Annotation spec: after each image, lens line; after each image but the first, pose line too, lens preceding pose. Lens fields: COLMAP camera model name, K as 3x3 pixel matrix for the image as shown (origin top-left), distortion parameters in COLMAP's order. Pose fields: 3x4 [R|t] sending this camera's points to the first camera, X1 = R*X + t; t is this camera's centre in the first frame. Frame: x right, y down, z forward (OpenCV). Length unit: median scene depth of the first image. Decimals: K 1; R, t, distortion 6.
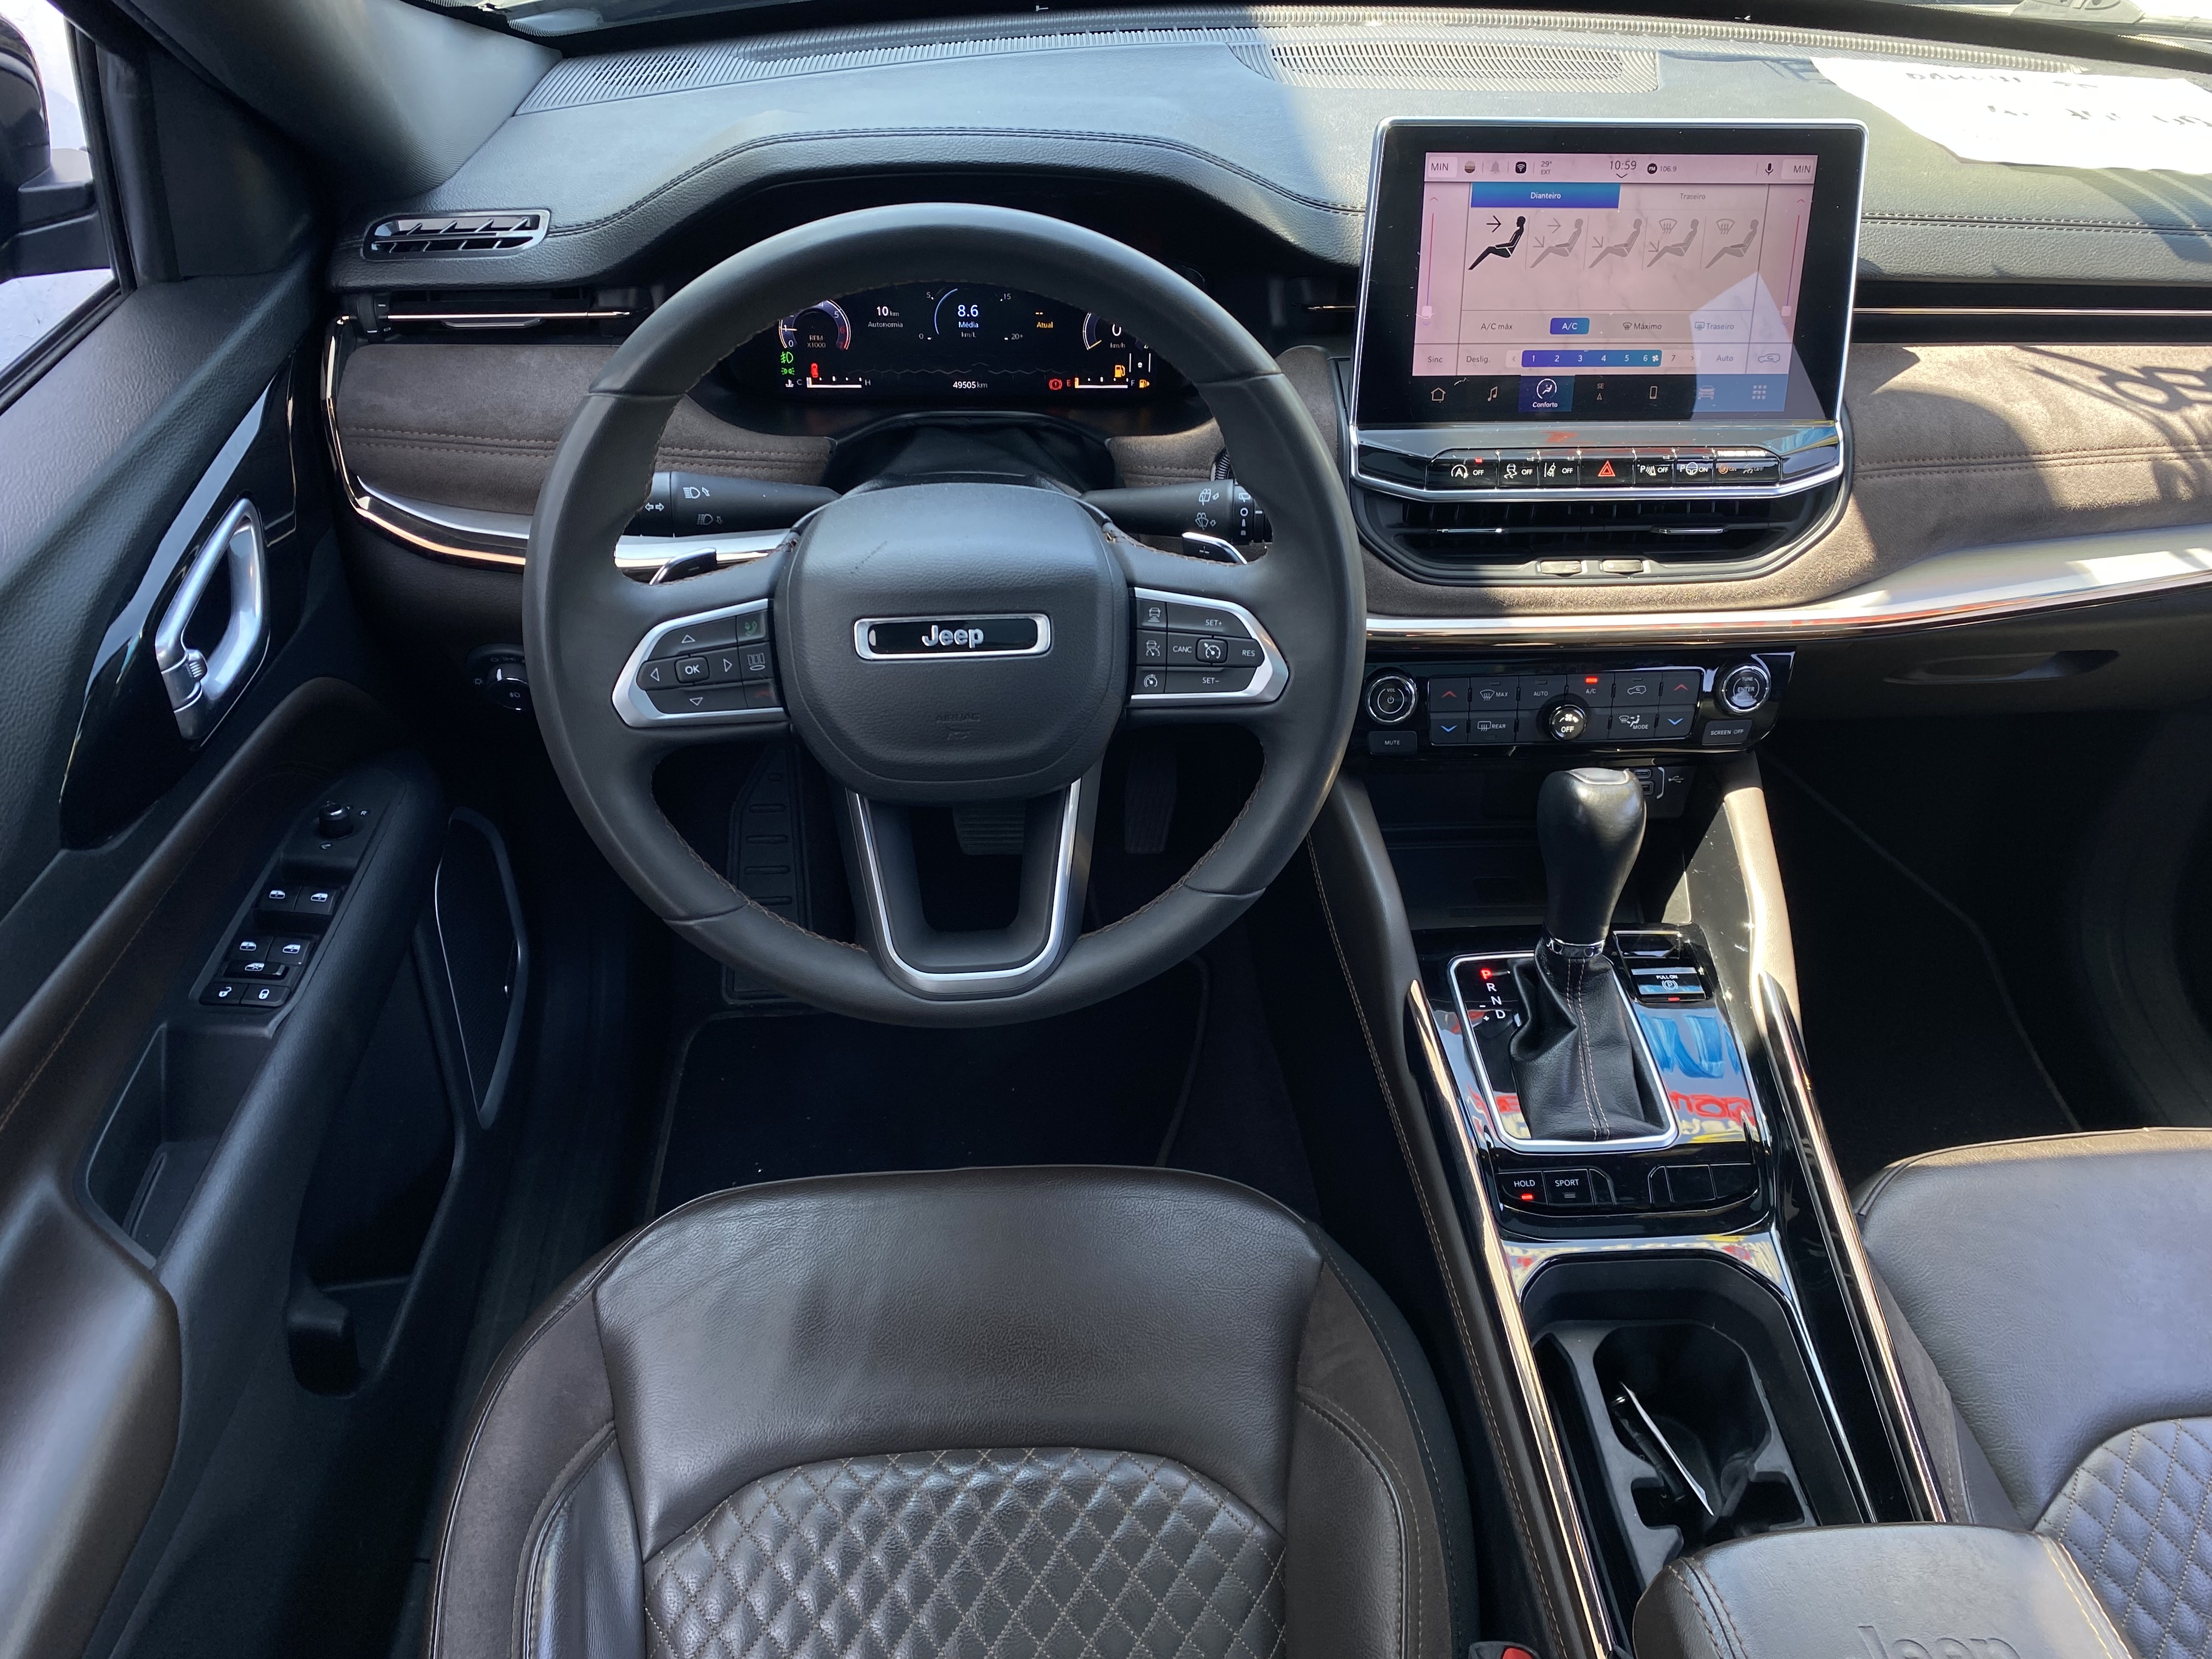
lens RADIAL K [[1704.3, 0, 1090.6], [0, 1704.3, 837.7], [0, 0, 1]] dist [0.088011, -0.143827]
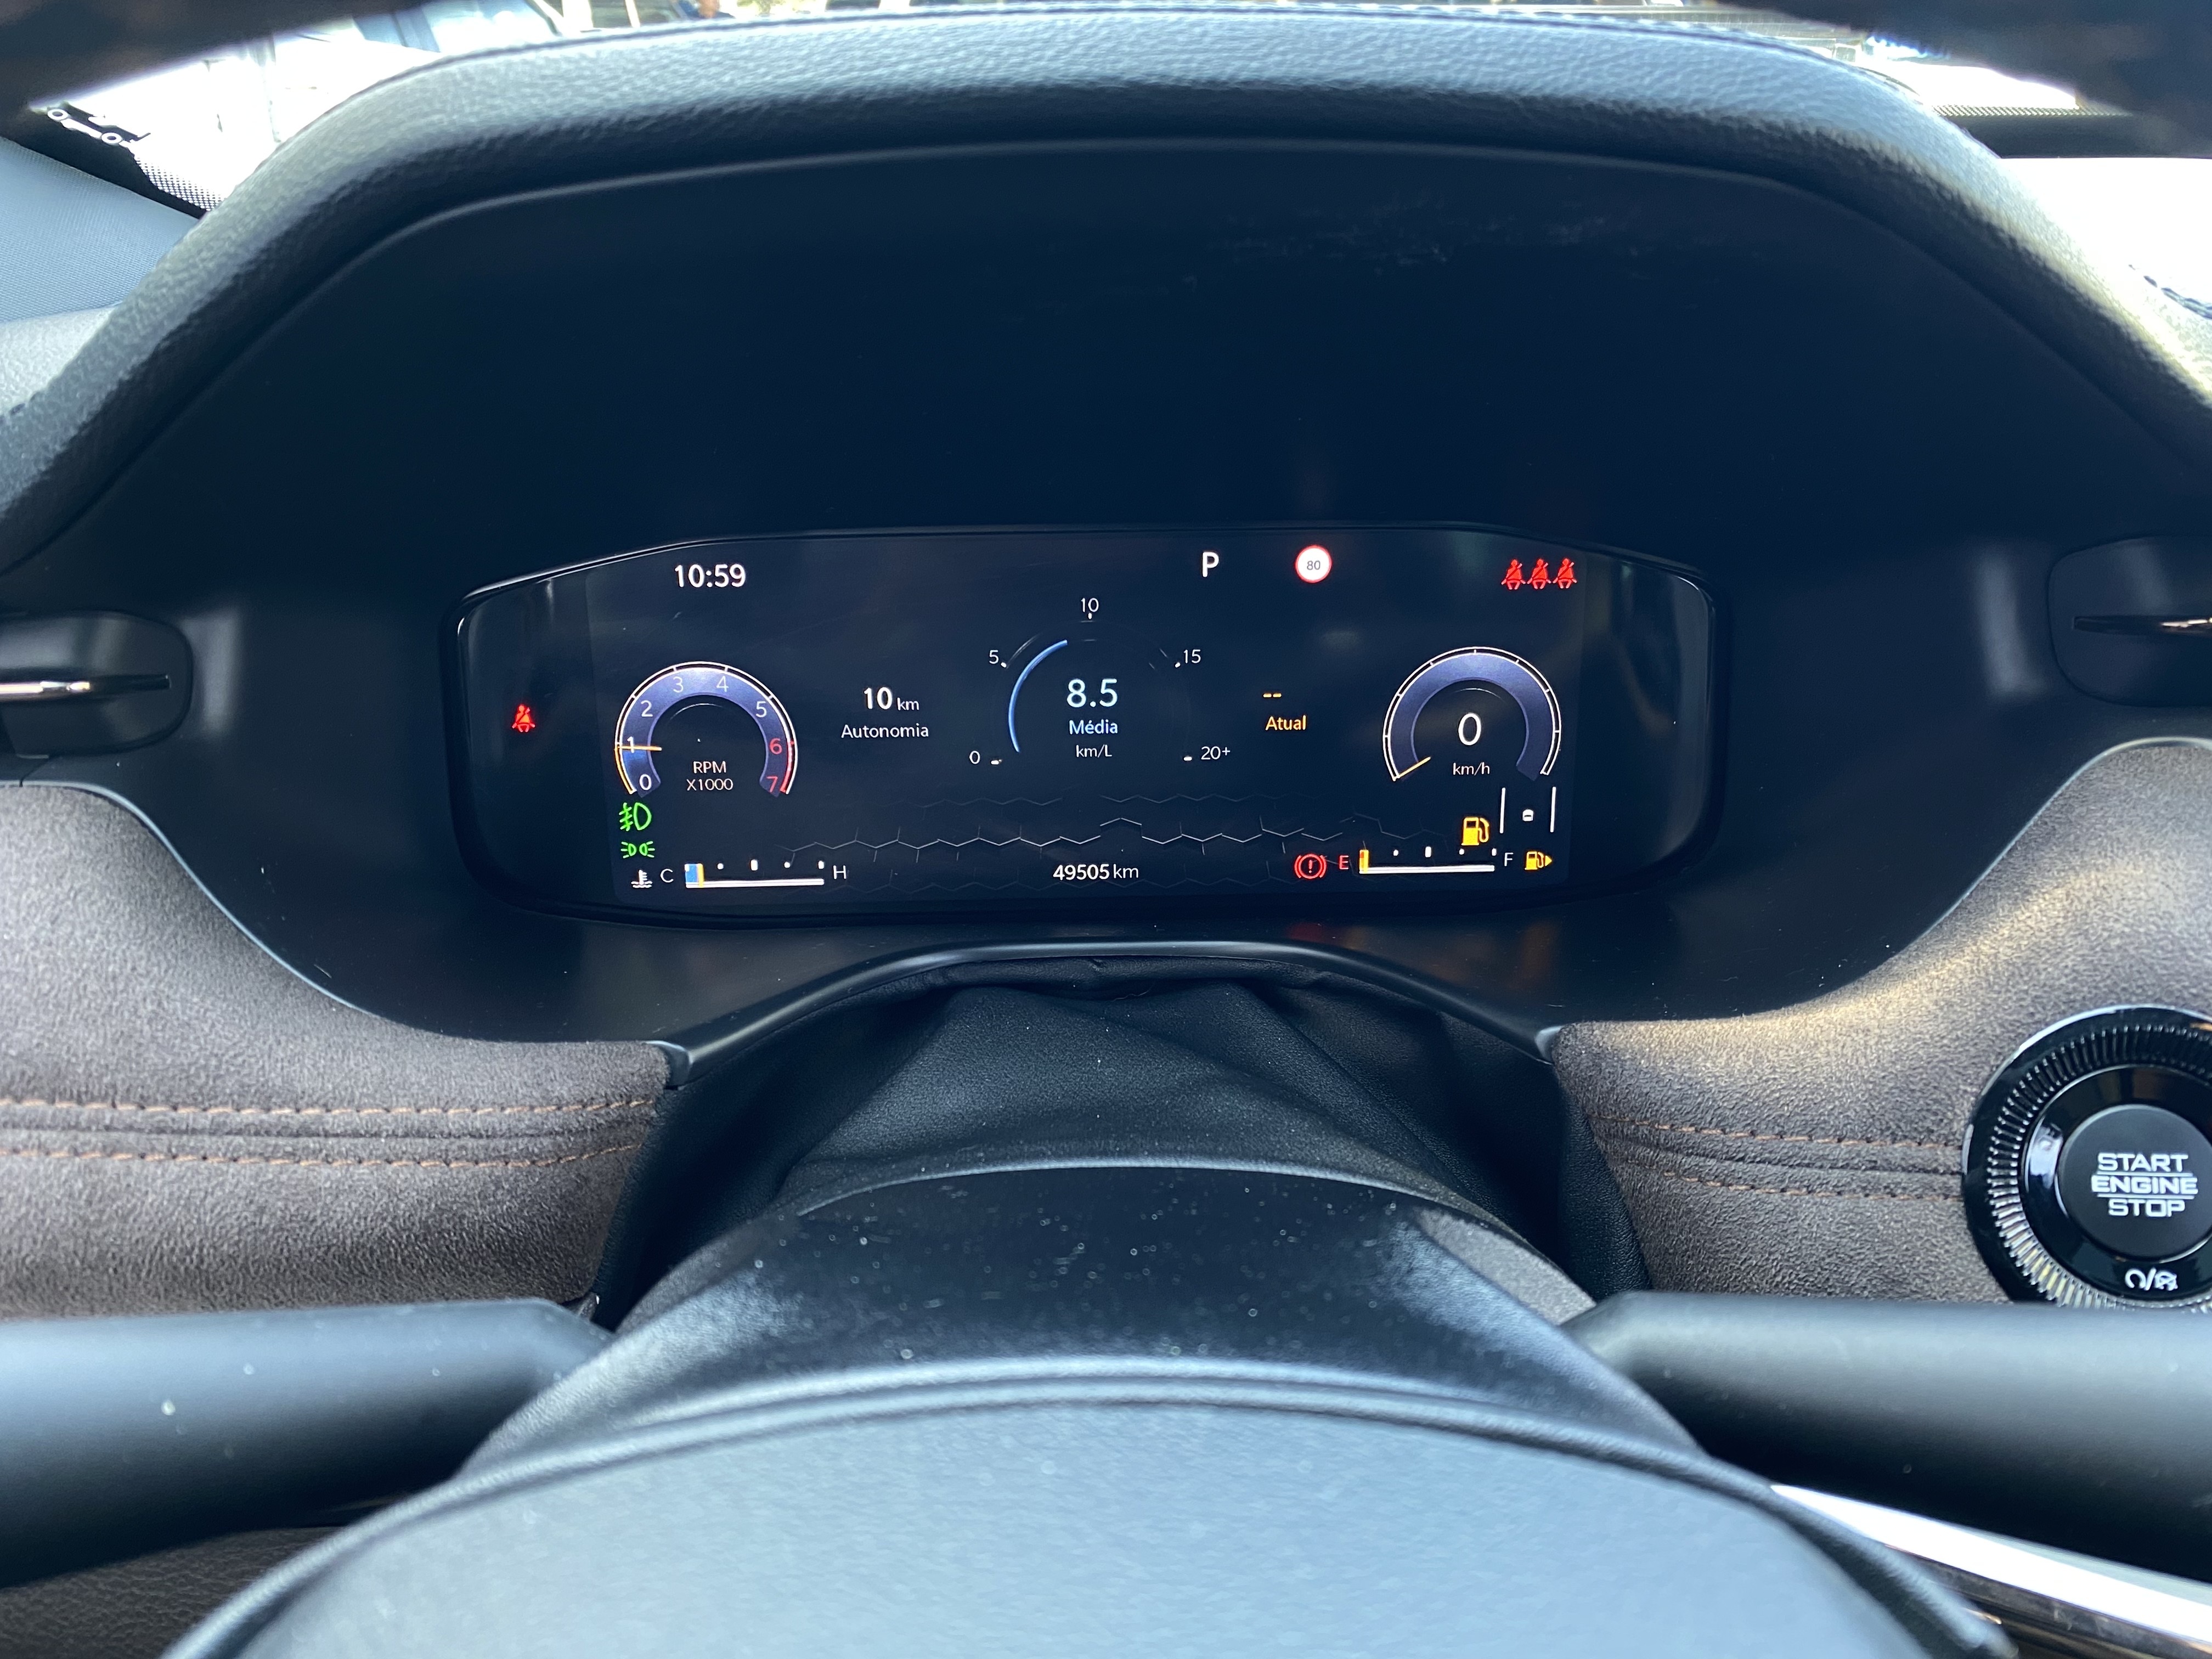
lens RADIAL K [[1704.3, 0, 1090.6], [0, 1704.3, 837.7], [0, 0, 1]] dist [0.088011, -0.143827]
pose [[0.998548, -0.019758, -0.050112, -0.052942], [0.005449, 0.962581, -0.270940, -0.168270], [0.053590, 0.270274, 0.961291, 0.631063]]
